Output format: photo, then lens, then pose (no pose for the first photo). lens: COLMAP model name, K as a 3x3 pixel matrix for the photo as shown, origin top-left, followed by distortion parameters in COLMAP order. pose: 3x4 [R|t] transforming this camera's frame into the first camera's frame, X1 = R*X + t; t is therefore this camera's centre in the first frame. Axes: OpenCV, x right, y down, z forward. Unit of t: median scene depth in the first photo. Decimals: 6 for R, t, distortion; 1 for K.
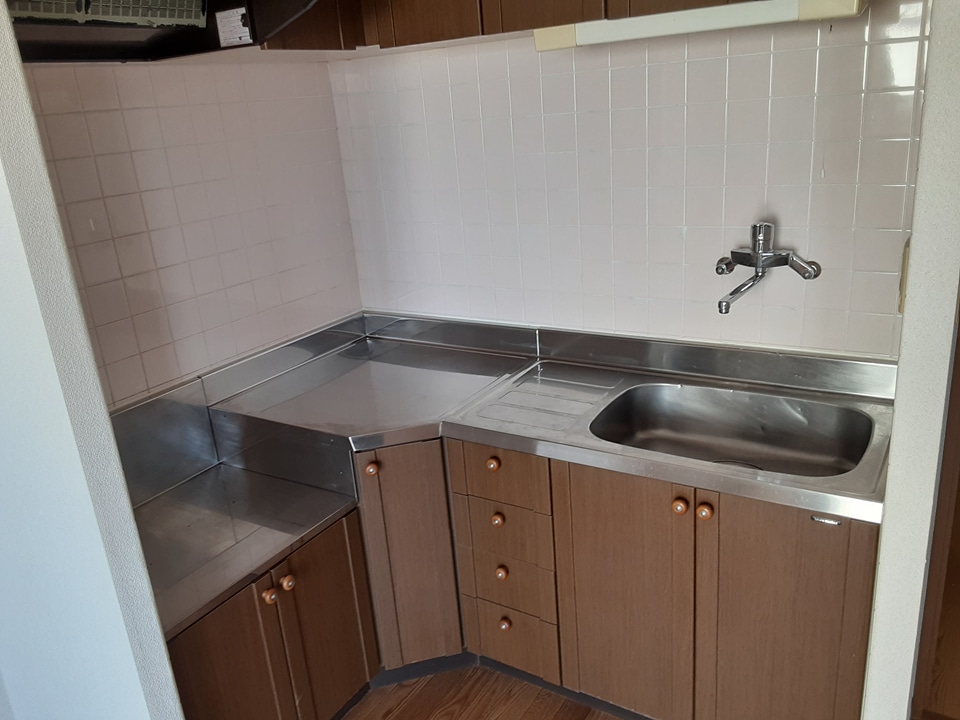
lens RADIAL K [[777.9, 0, 480.5], [0, 777.9, 363.3], [0, 0, 1]] dist [0.131667, -0.195001]
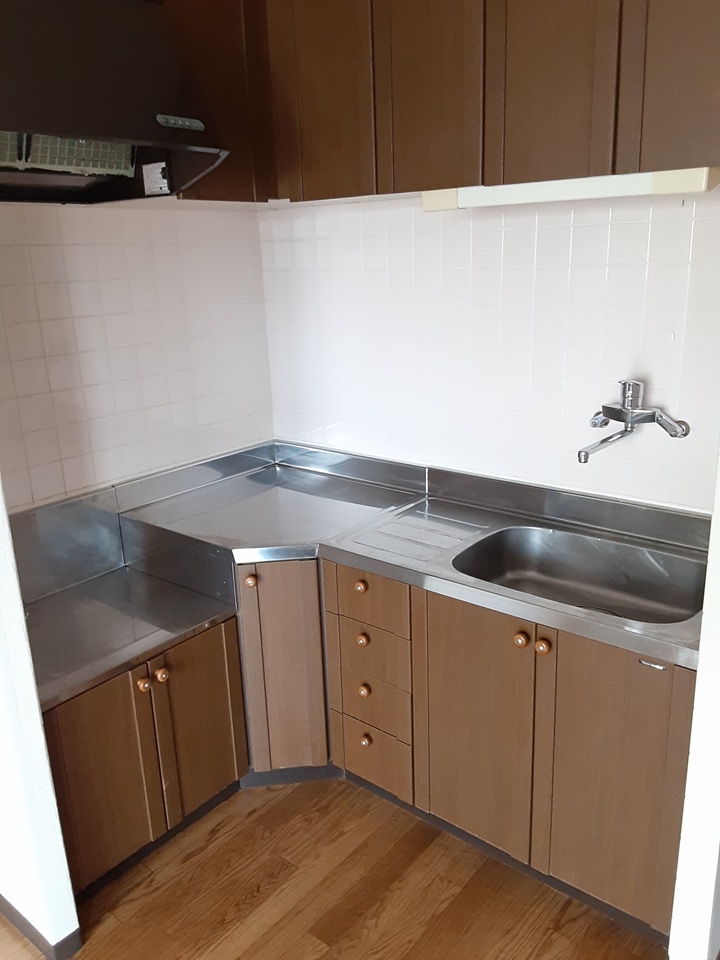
lens RADIAL K [[775.5, 0, 360.1], [0, 775.5, 481.7], [0, 0, 1]] dist [0.129102, -0.195257]
pose [[0.991428, 0.079701, -0.103527, 0.109988], [-0.082941, 0.996179, -0.027367, 0.013756], [0.100951, 0.035719, 0.994250, -0.067561]]
